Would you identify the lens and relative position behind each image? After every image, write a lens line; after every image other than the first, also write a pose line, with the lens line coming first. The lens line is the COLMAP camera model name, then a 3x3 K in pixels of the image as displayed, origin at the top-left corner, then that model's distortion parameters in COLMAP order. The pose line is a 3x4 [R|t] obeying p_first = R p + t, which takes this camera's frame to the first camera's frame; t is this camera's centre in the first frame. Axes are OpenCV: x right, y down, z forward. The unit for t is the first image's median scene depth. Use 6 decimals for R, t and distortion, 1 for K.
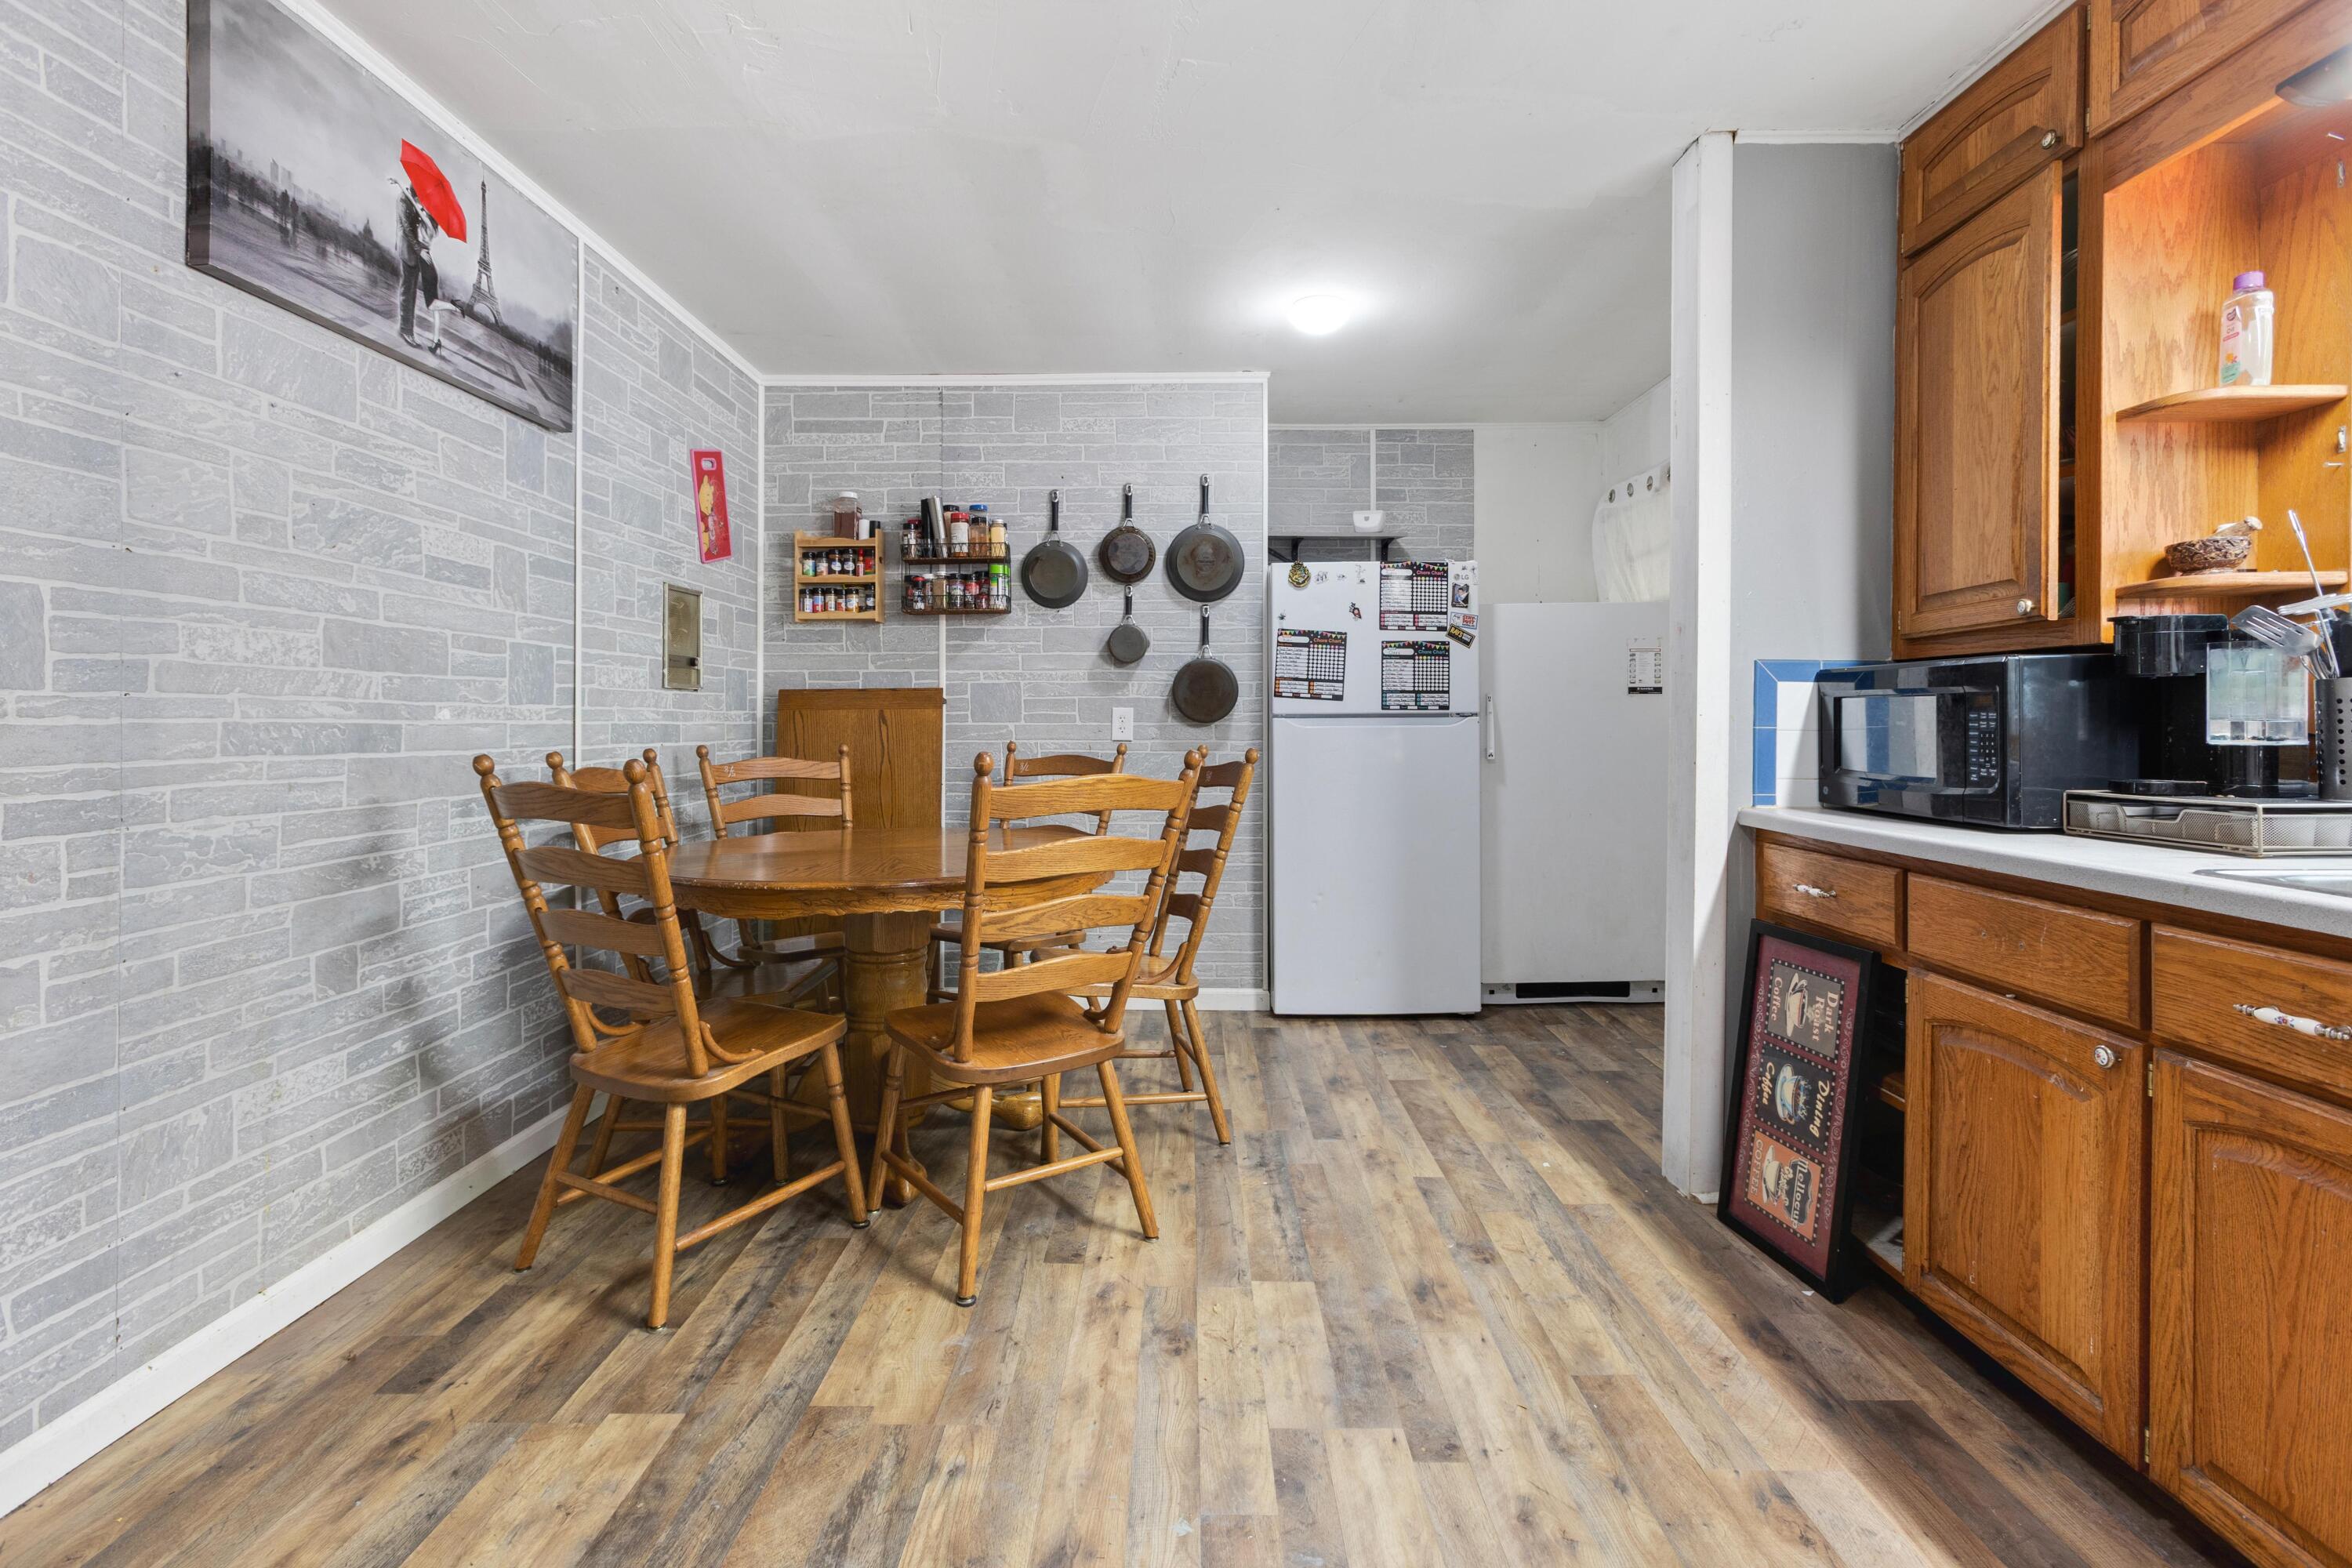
lens RADIAL K [[1085.6, 0, 1179.4], [0, 1085.6, 729.3], [0, 0, 1]] dist [-0.011524, 0.009740]
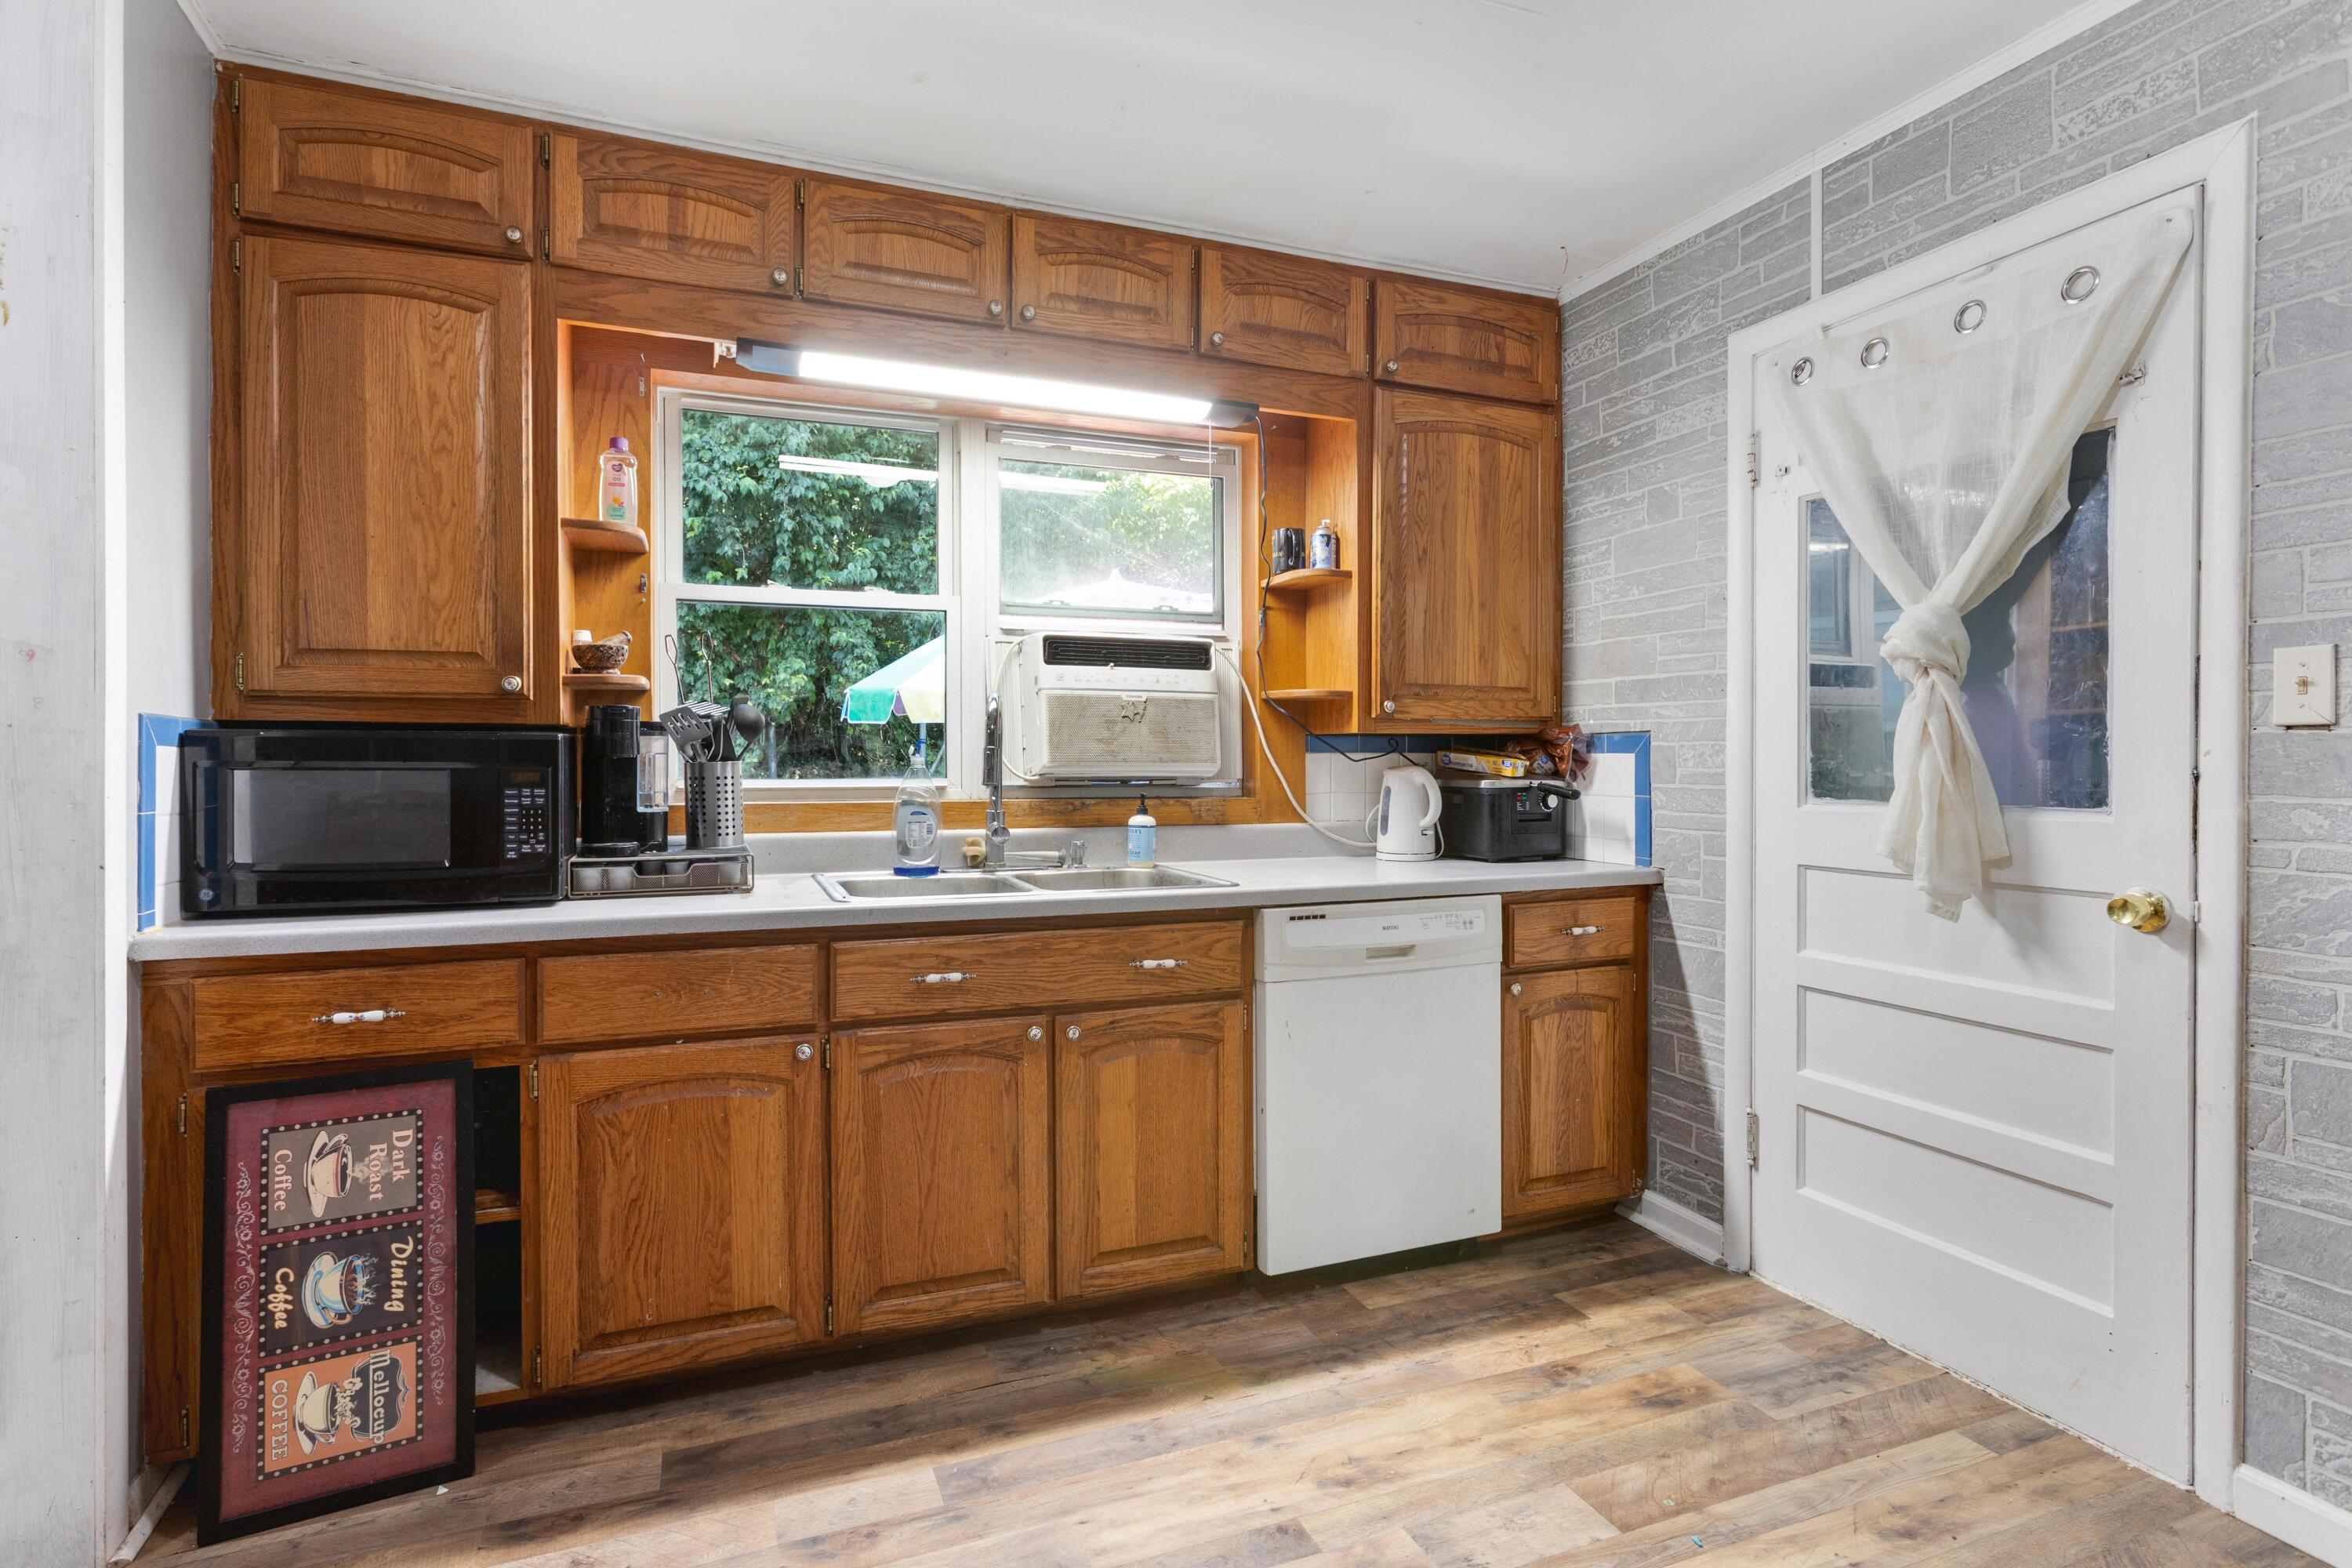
lens RADIAL K [[1160.0, 0, 1186.8], [0, 1160.0, 767.7], [0, 0, 1]] dist [-0.009291, 0.004862]
pose [[-0.385219, -0.007664, 0.922793, -0.431687], [0.005113, 0.999932, 0.010439, -0.039081], [-0.922811, 0.008740, -0.385153, 0.765926]]
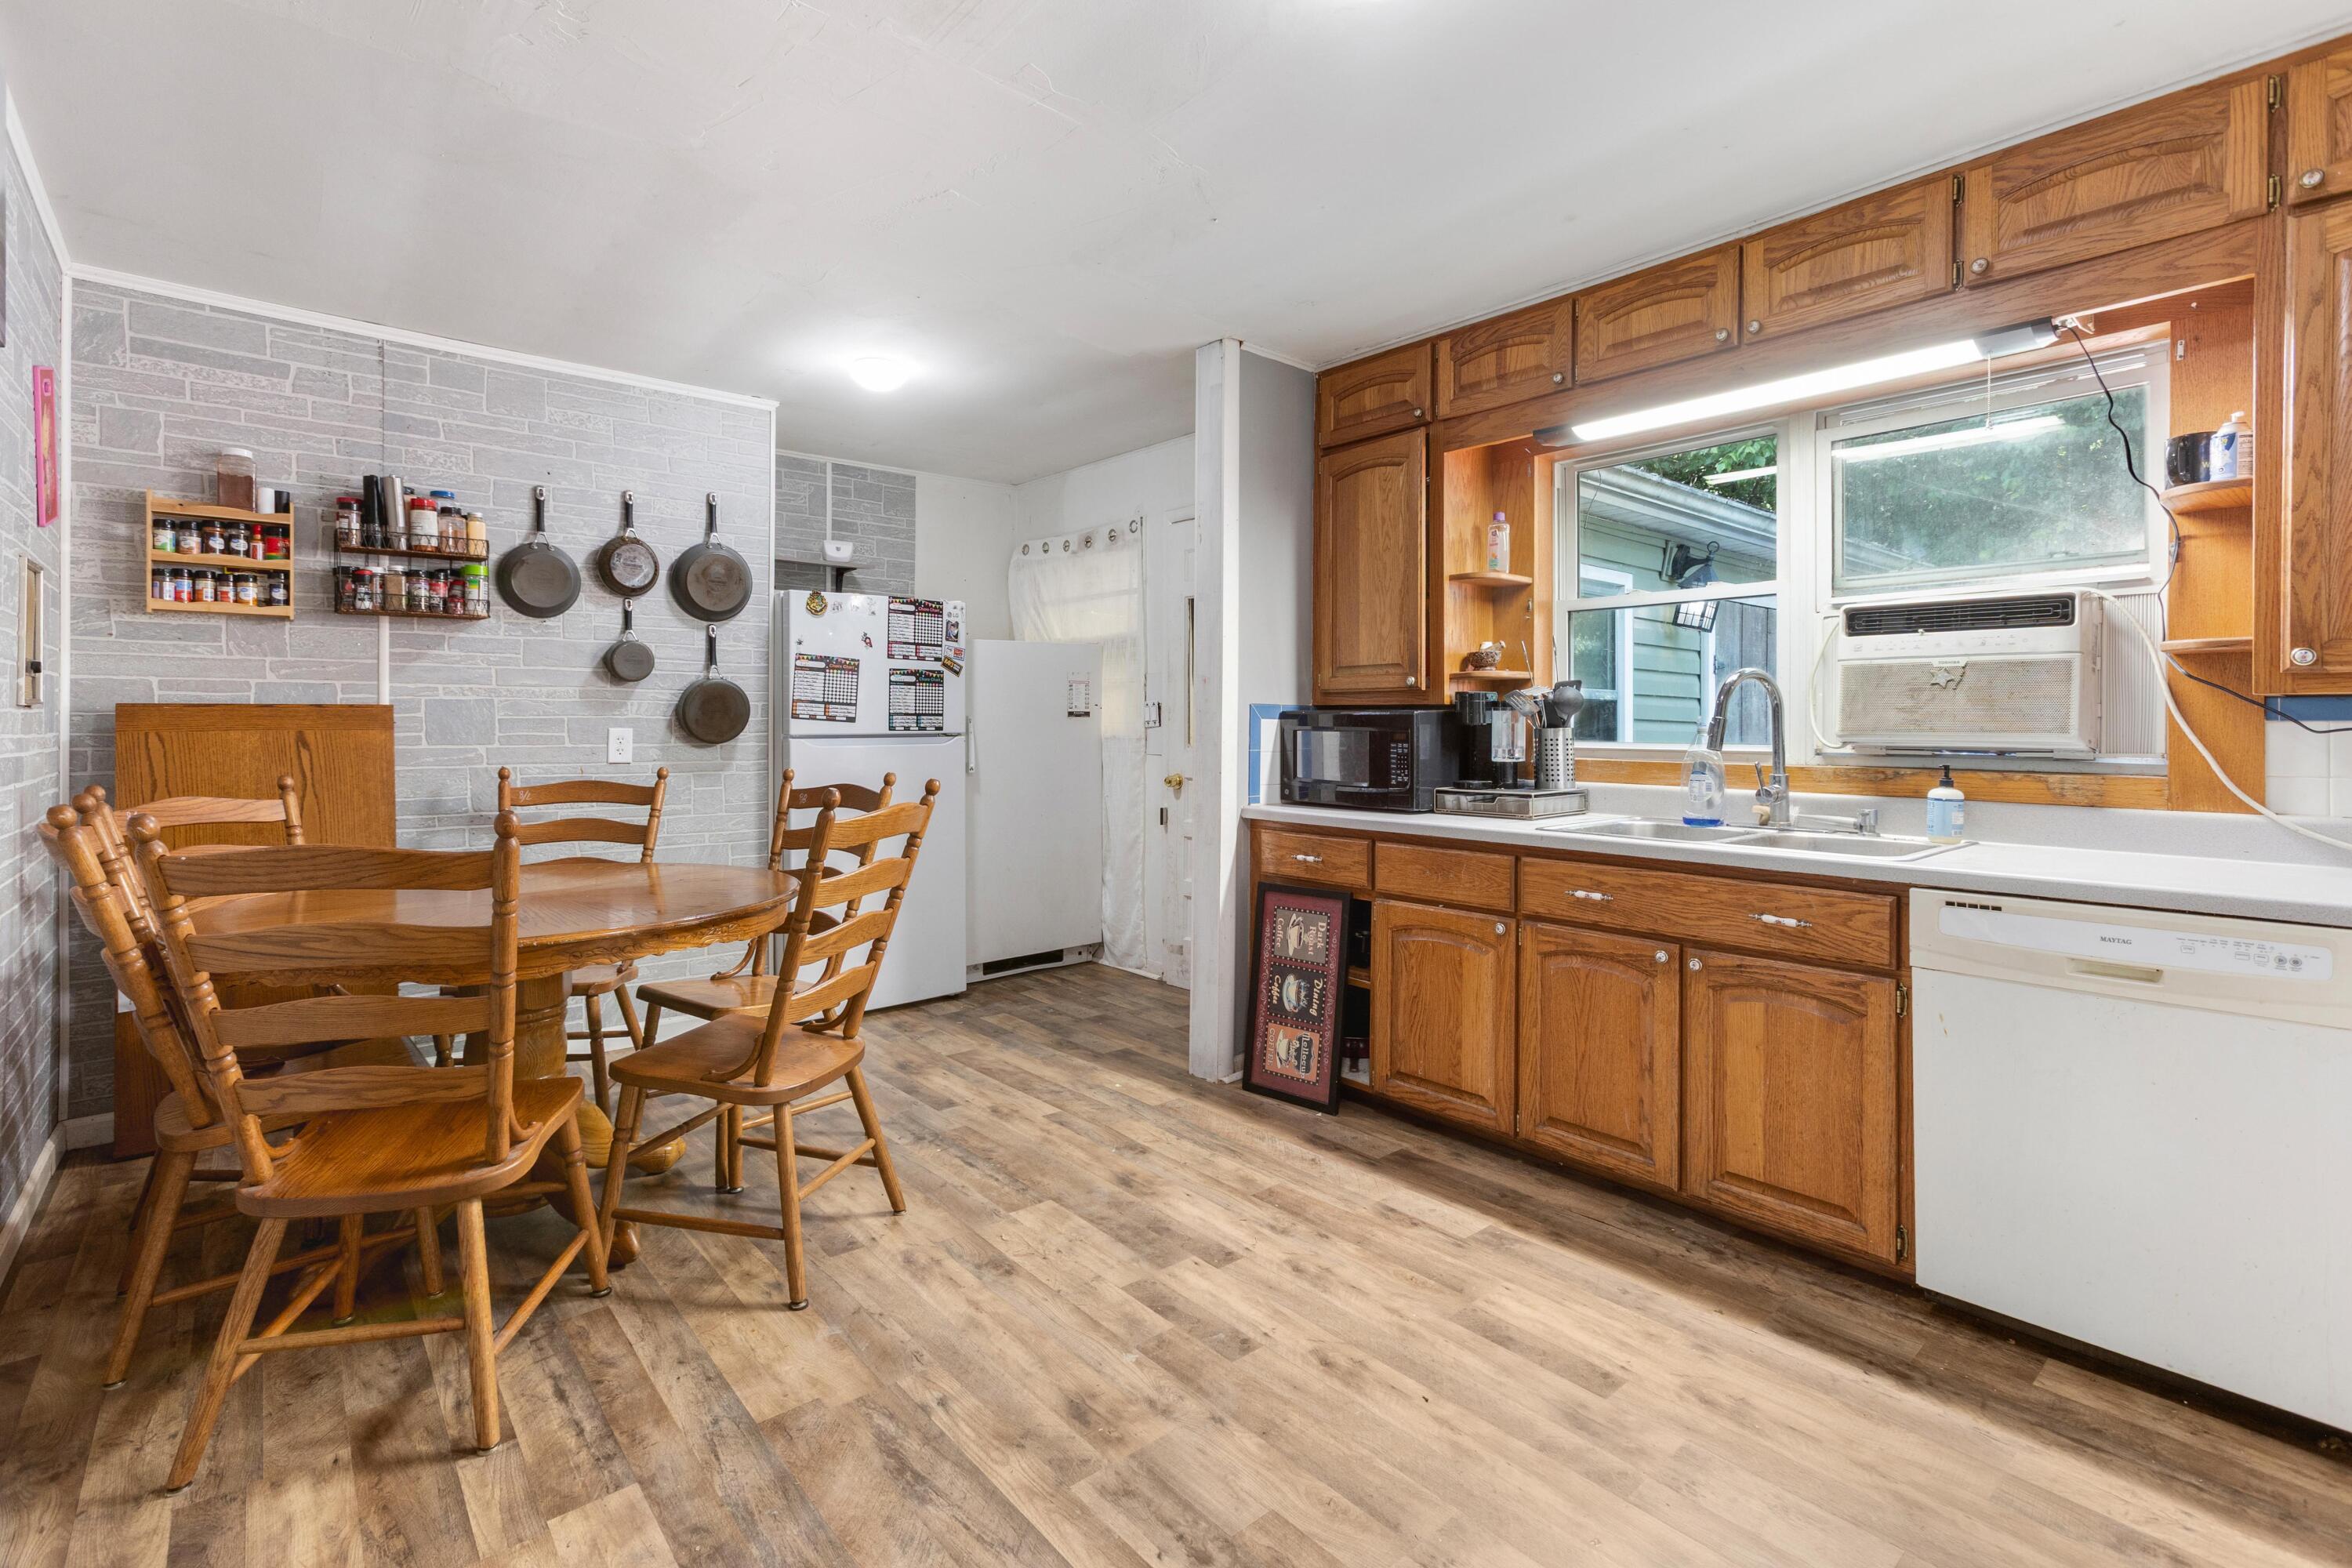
lens RADIAL K [[1085.6, 0, 1184.5], [0, 1085.6, 723.2], [0, 0, 1]] dist [-0.011524, 0.009740]
pose [[0.748594, 0.003638, 0.663019, -0.574772], [0.000333, 0.999983, -0.005863, -0.034124], [-0.663029, 0.004610, 0.748580, -0.045020]]
